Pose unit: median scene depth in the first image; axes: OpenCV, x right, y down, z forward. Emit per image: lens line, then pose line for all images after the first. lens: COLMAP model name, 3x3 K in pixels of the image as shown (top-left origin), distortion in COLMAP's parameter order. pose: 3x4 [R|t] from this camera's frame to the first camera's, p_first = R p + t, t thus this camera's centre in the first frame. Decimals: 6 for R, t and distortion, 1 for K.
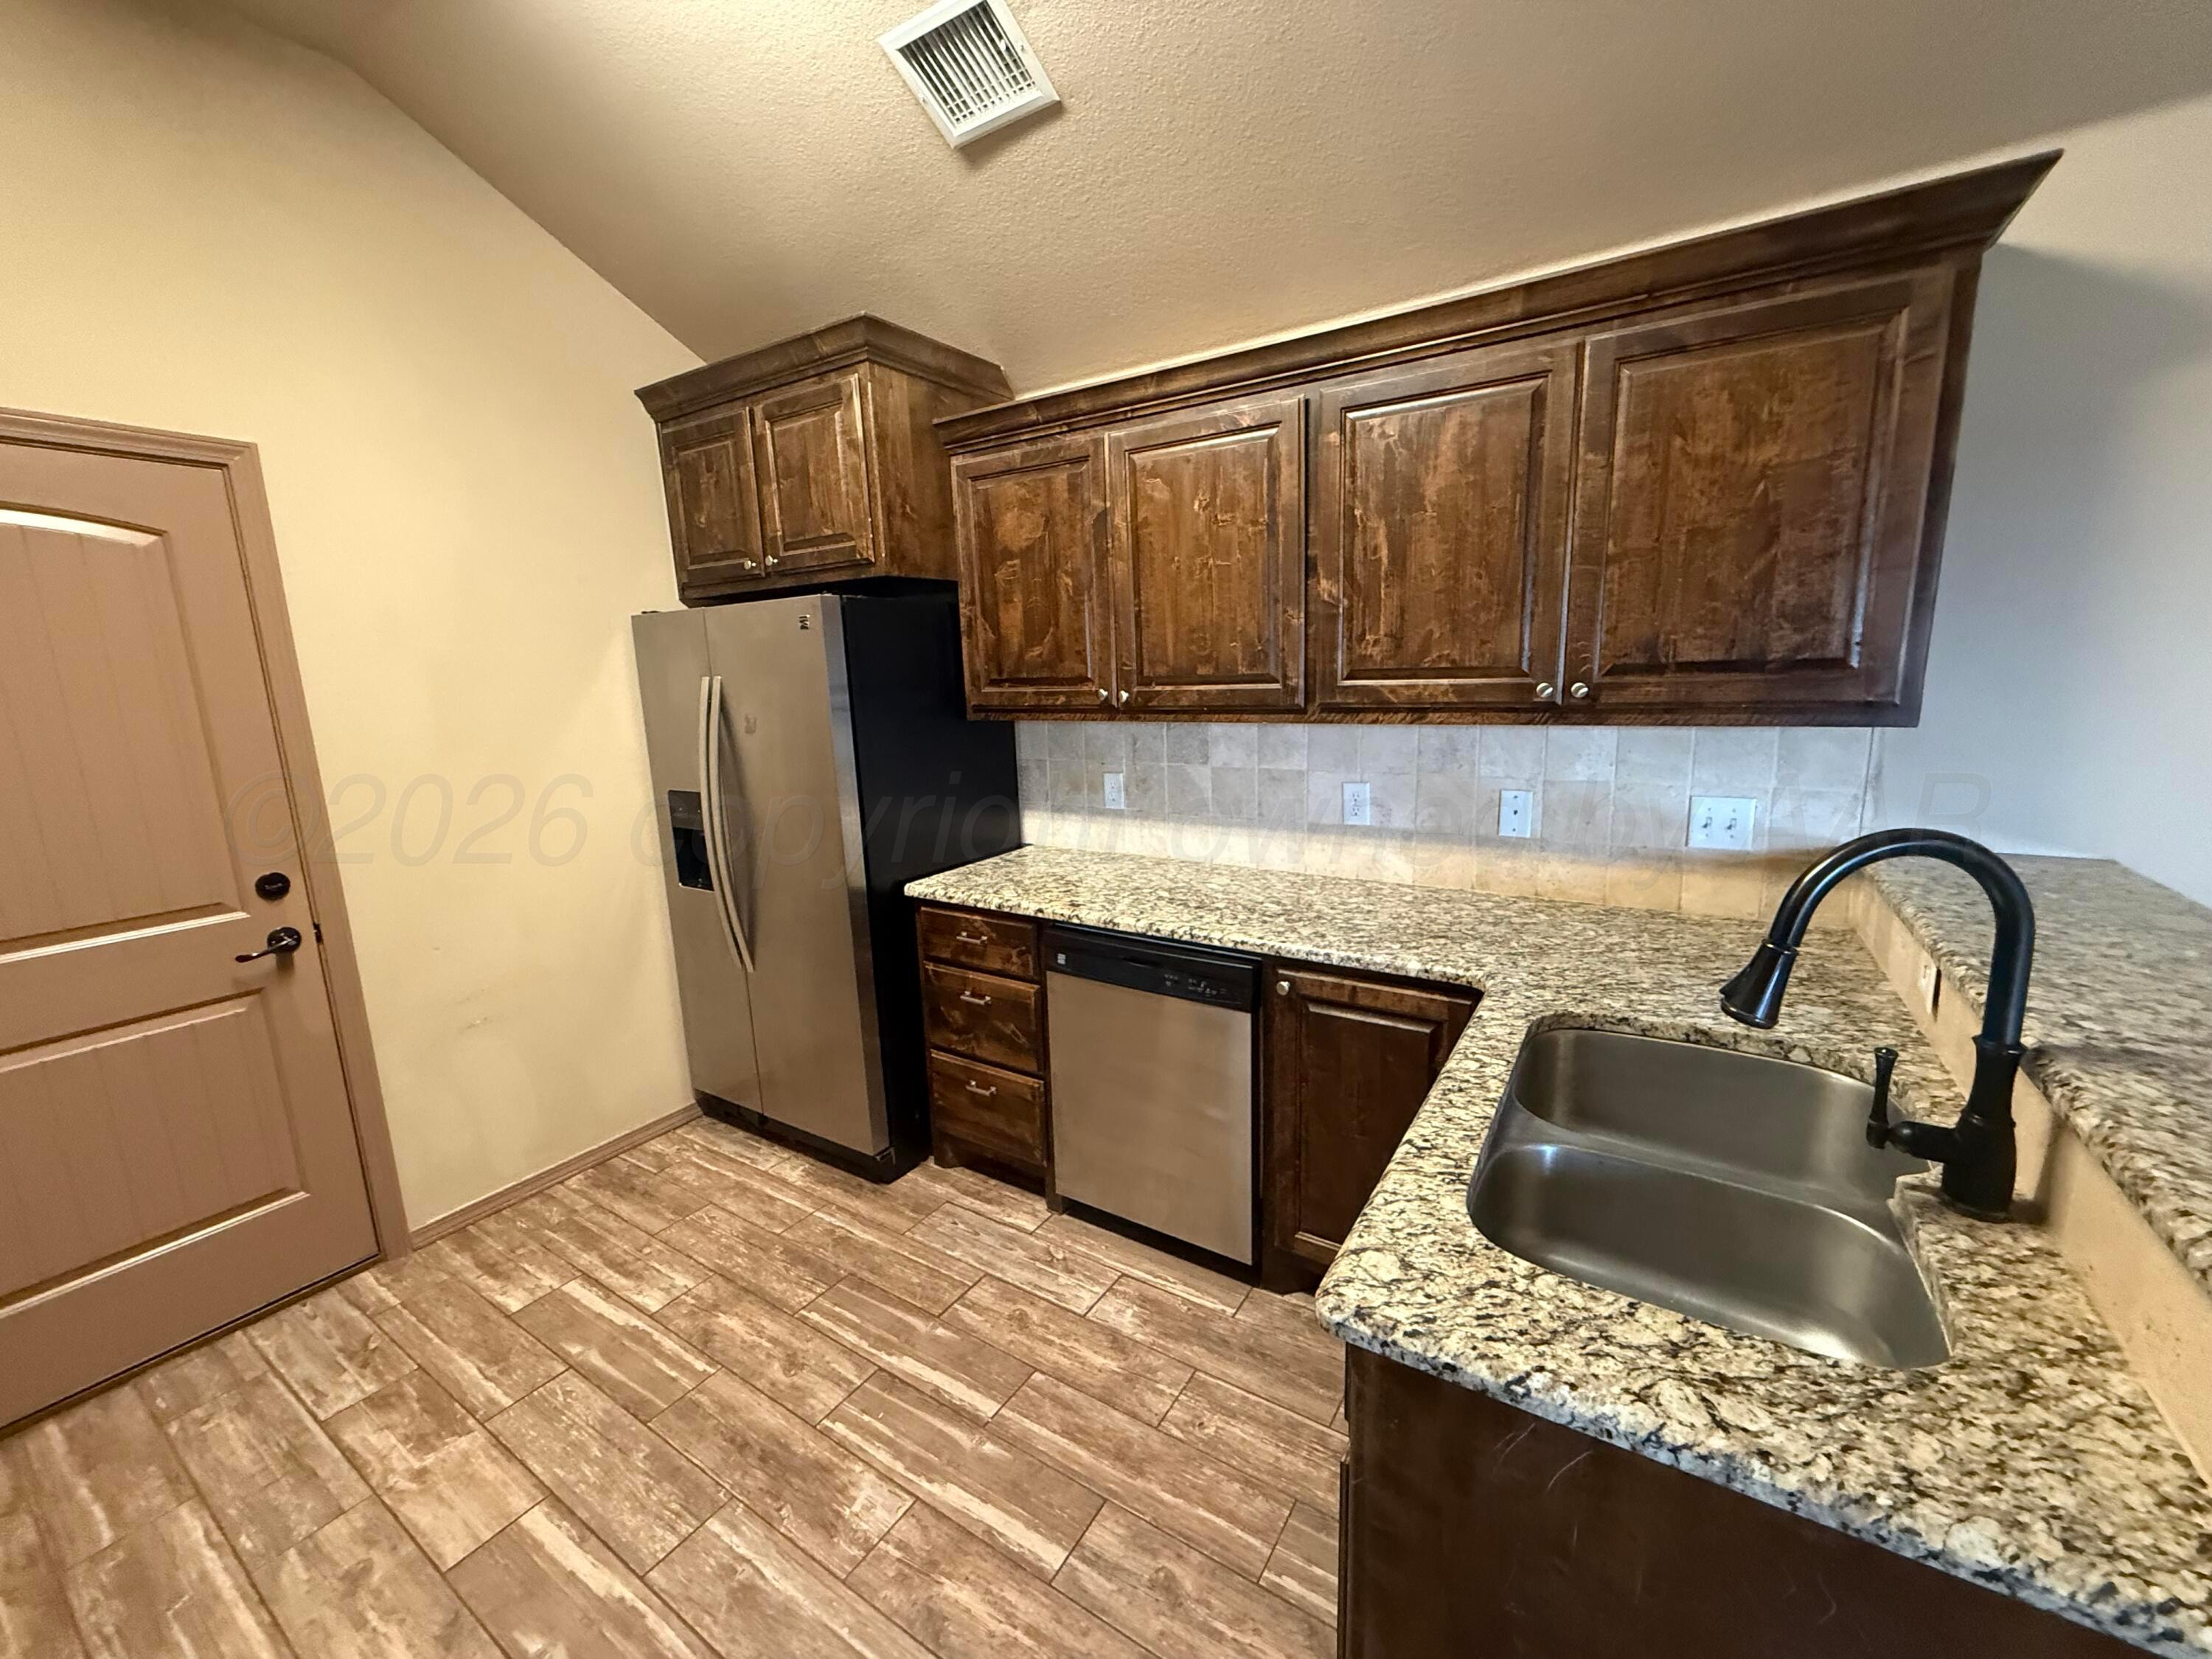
lens RADIAL K [[883.4, 0, 1102.1], [0, 883.4, 822.5], [0, 0, 1]] dist [-0.000926, 0.000518]
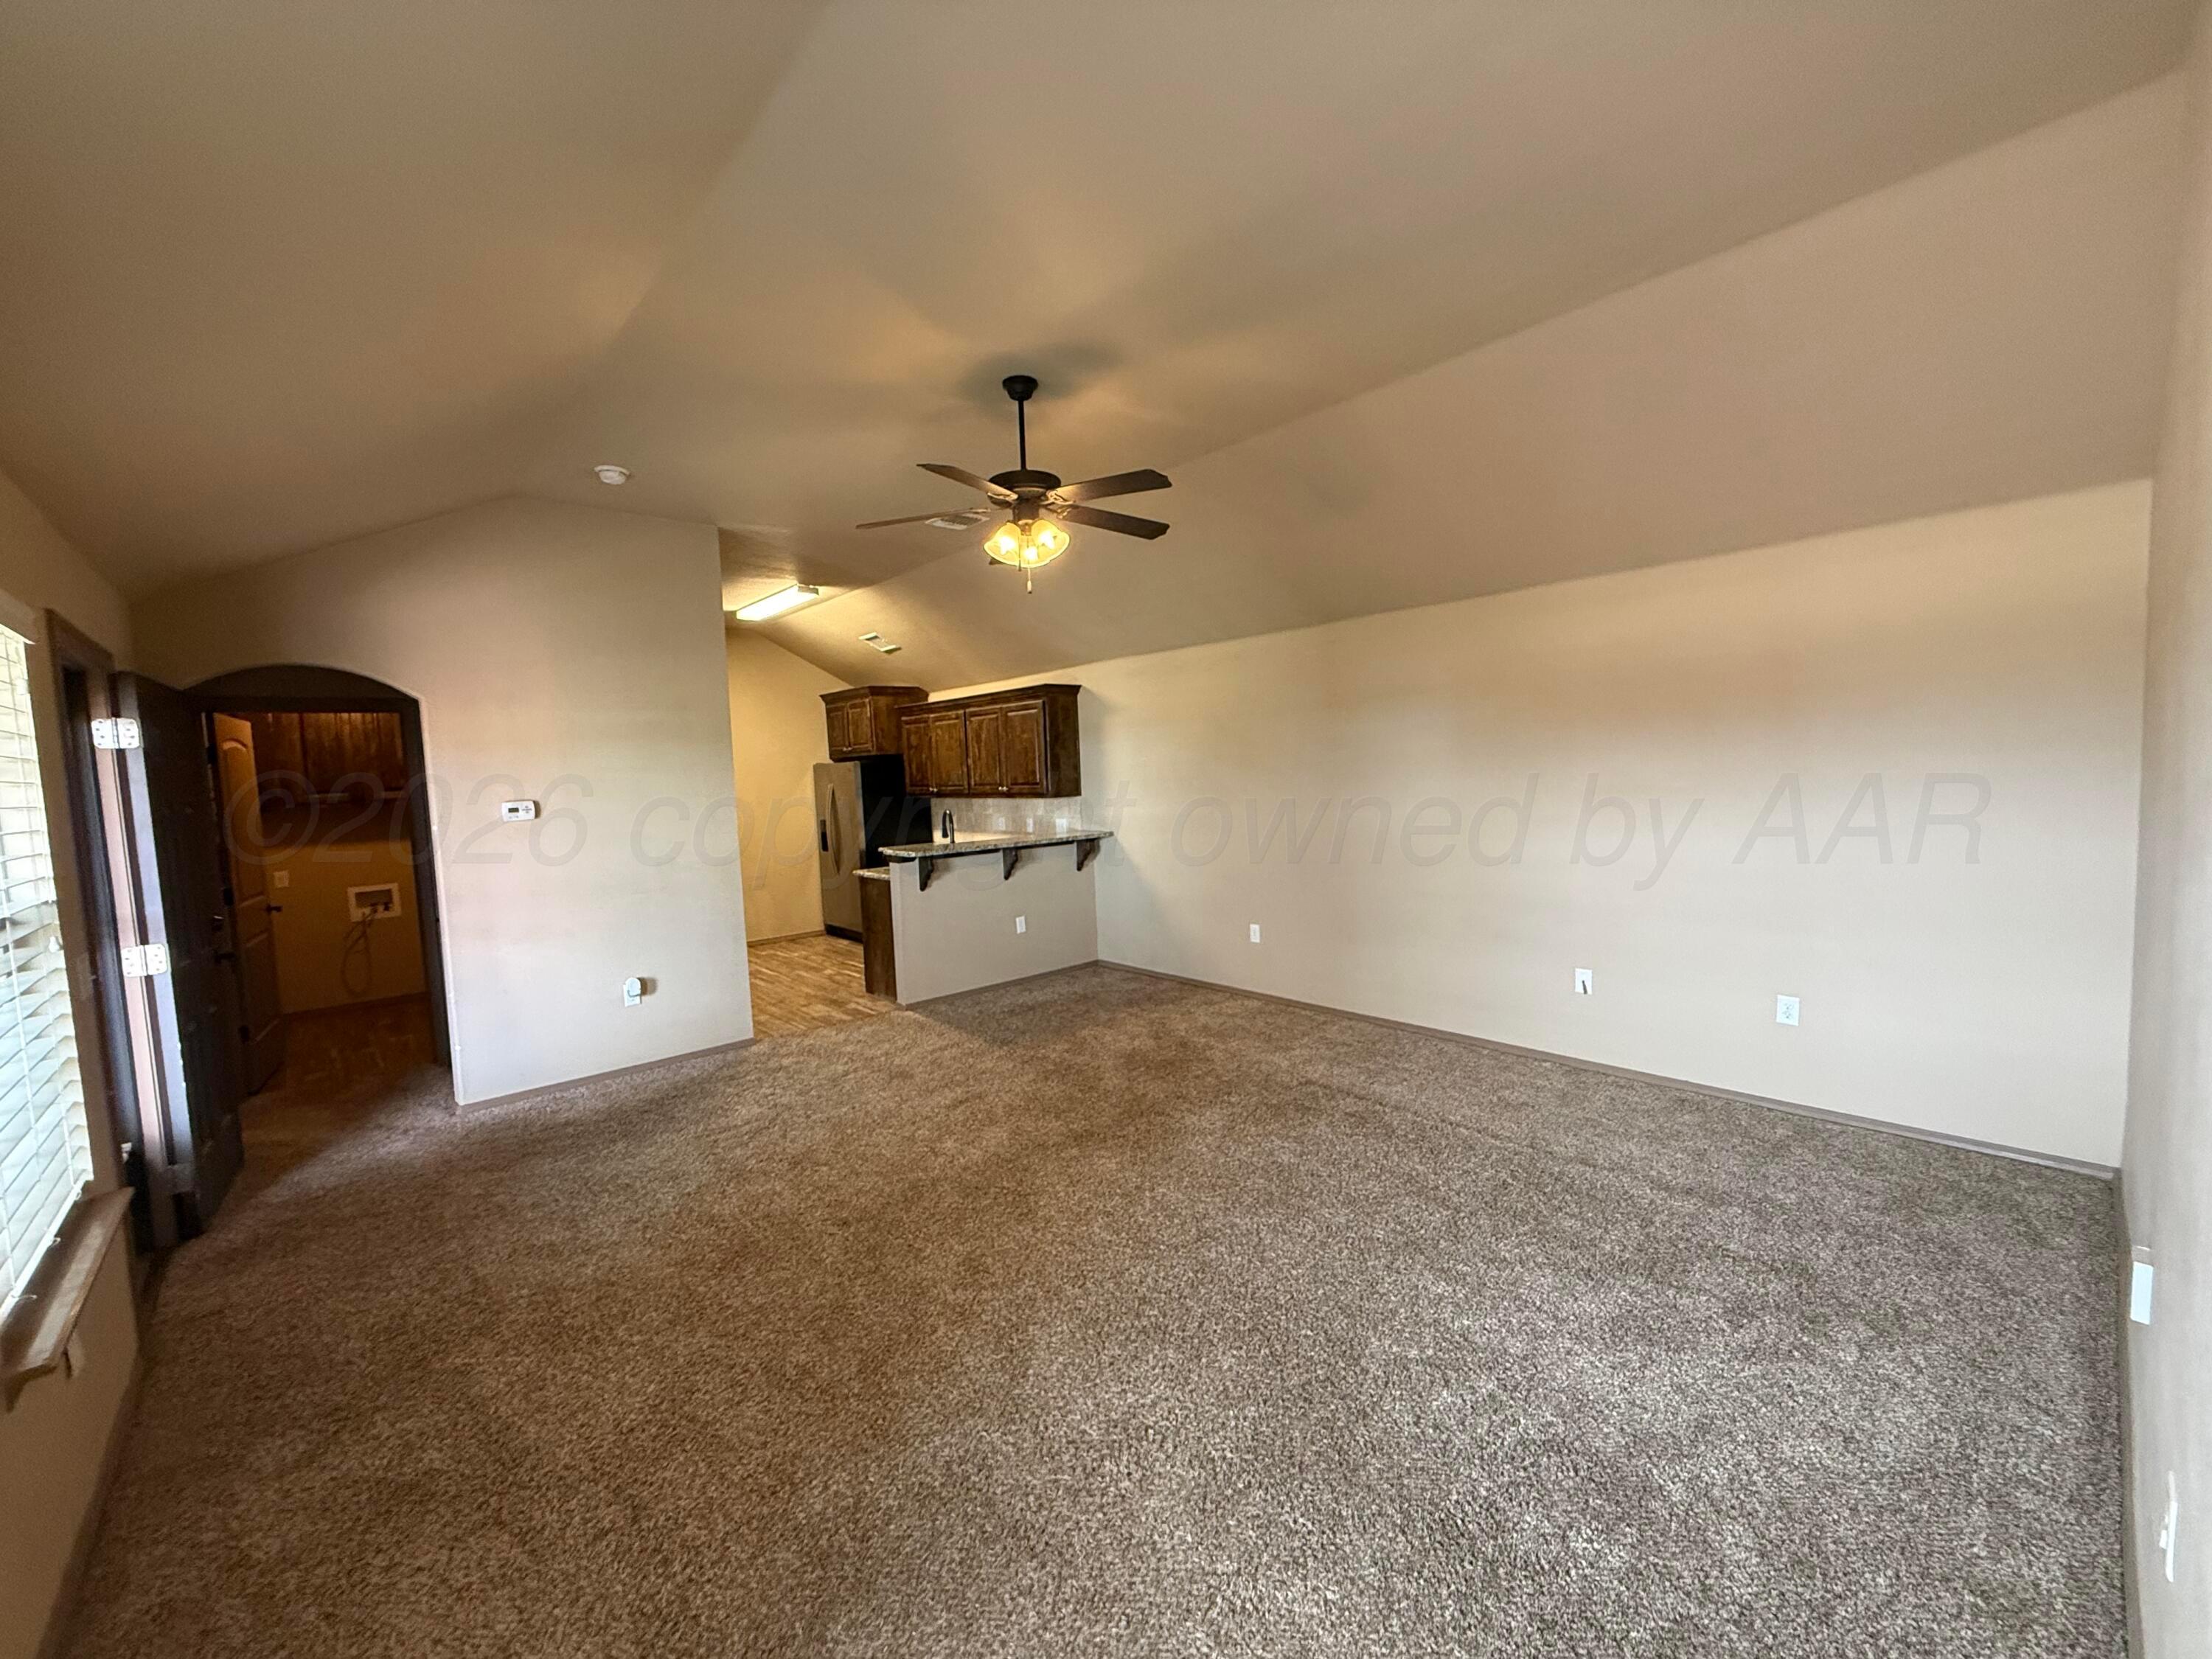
lens RADIAL K [[883.4, 0, 1120.3], [0, 883.4, 818.4], [0, 0, 1]] dist [-0.000926, 0.000518]
pose [[0.967016, 0.007730, -0.254597, 1.835880], [-0.033401, 0.994757, -0.096661, 0.310535], [0.252515, 0.101976, 0.962204, -2.399523]]
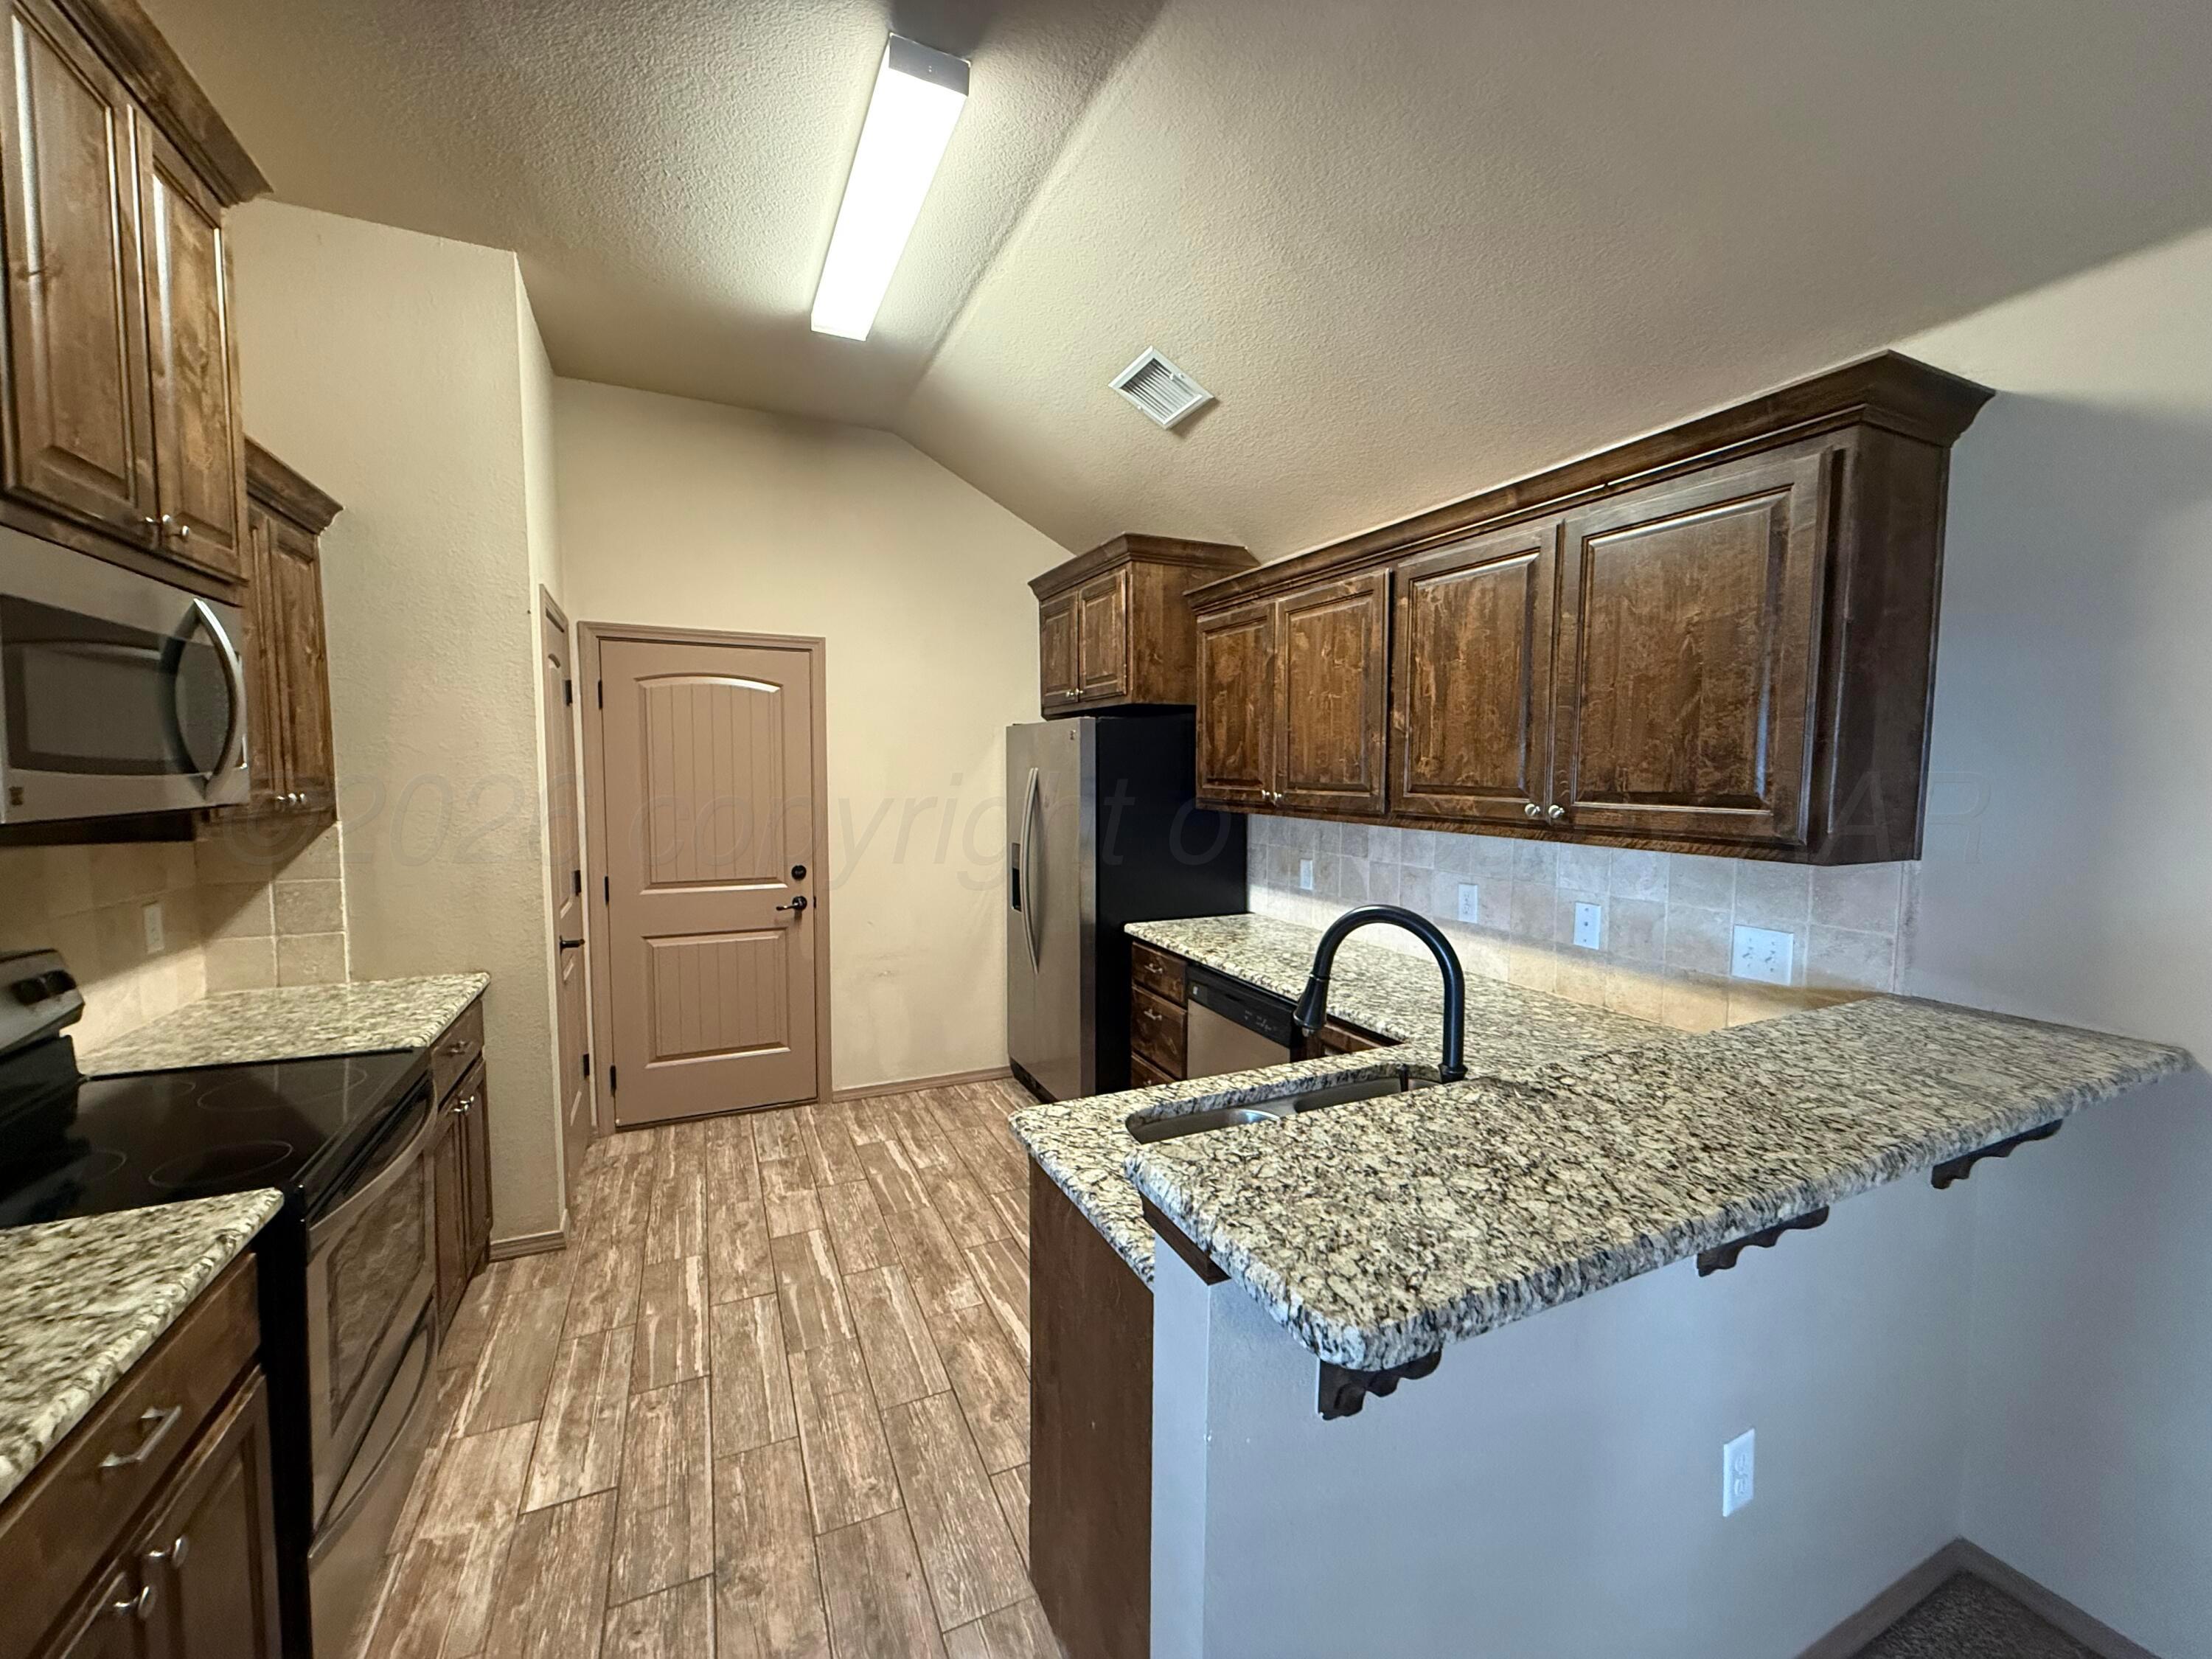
lens RADIAL K [[883.4, 0, 1105.6], [0, 883.4, 820.2], [0, 0, 1]] dist [-0.000926, 0.000518]
pose [[0.846190, 0.070730, -0.528166, 0.581672], [-0.126319, 0.989526, -0.069867, 0.013292], [0.517692, 0.125838, 0.846262, -0.241434]]
